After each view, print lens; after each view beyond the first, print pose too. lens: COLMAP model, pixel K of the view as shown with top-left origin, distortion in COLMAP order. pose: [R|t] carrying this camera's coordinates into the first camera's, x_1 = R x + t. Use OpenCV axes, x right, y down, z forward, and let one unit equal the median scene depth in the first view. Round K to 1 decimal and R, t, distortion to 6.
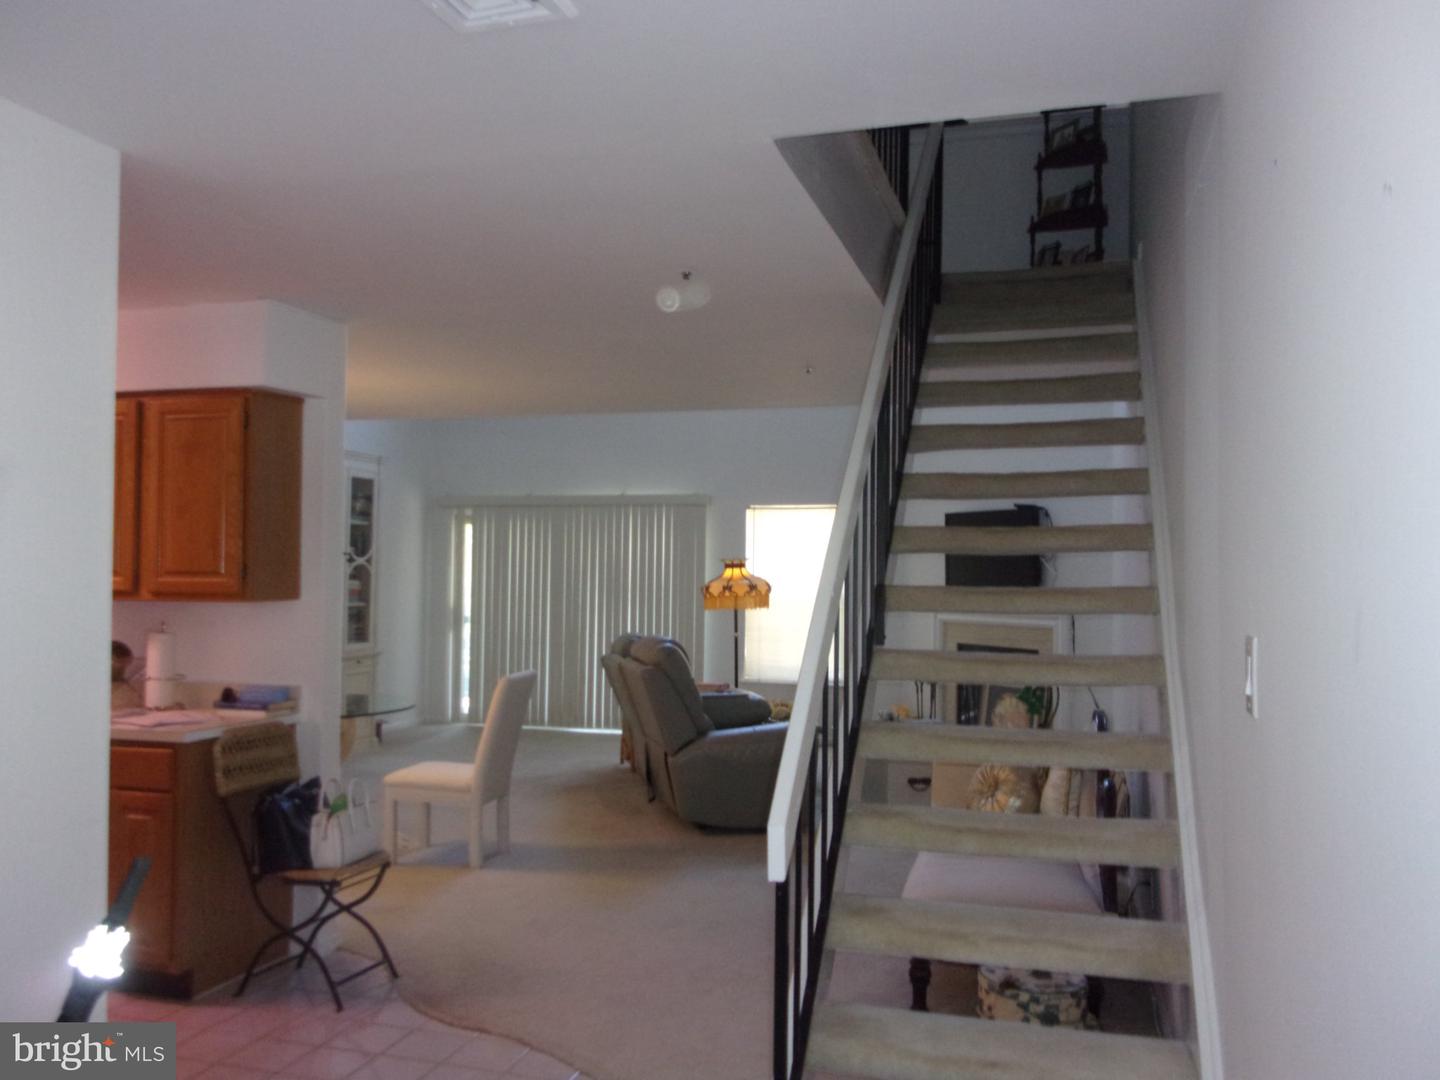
lens RADIAL K [[1209.9, 0, 700.0], [0, 1209.9, 542.6], [0, 0, 1]] dist [0.006700, -0.007475]
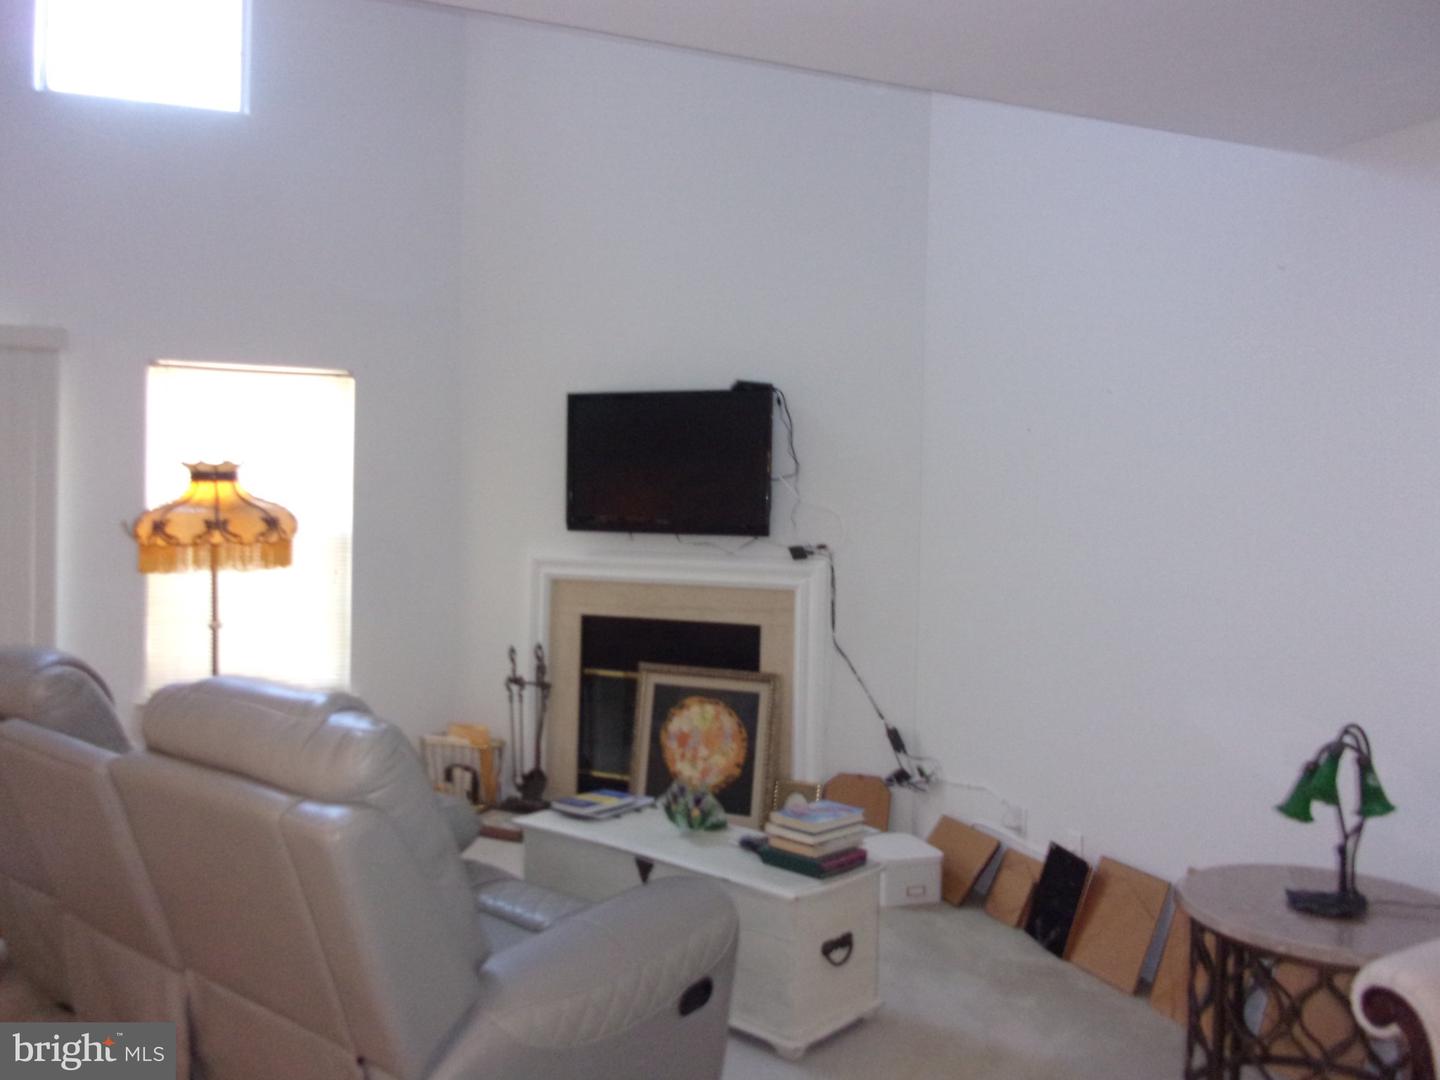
lens RADIAL K [[1209.9, 0, 700.0], [0, 1209.9, 542.6], [0, 0, 1]] dist [0.006700, -0.007475]
pose [[0.782734, -0.015003, 0.622176, -0.110717], [-0.025265, 0.998119, 0.055853, 0.013564], [-0.621844, -0.059437, 0.780882, 0.508395]]
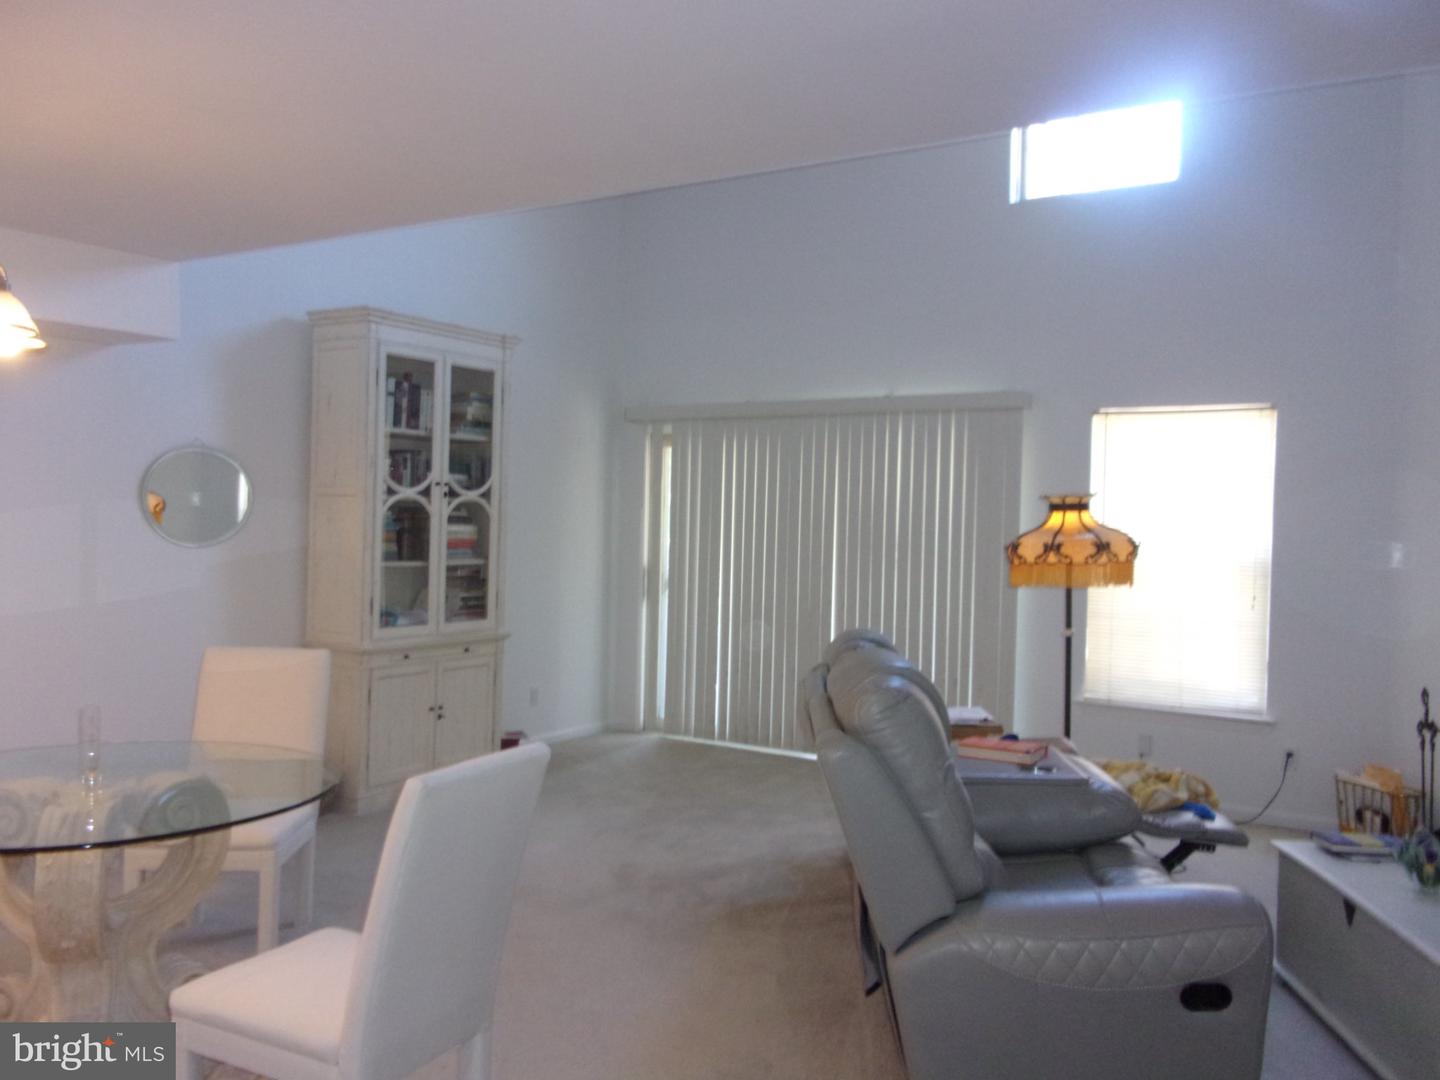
lens RADIAL K [[1209.9, 0, 700.0], [0, 1209.9, 542.6], [0, 0, 1]] dist [0.006700, -0.007475]
pose [[0.962207, 0.016517, -0.271819, 0.016957], [-0.004976, 0.999059, 0.043092, 0.012027], [0.272275, -0.040110, 0.961383, 0.412955]]
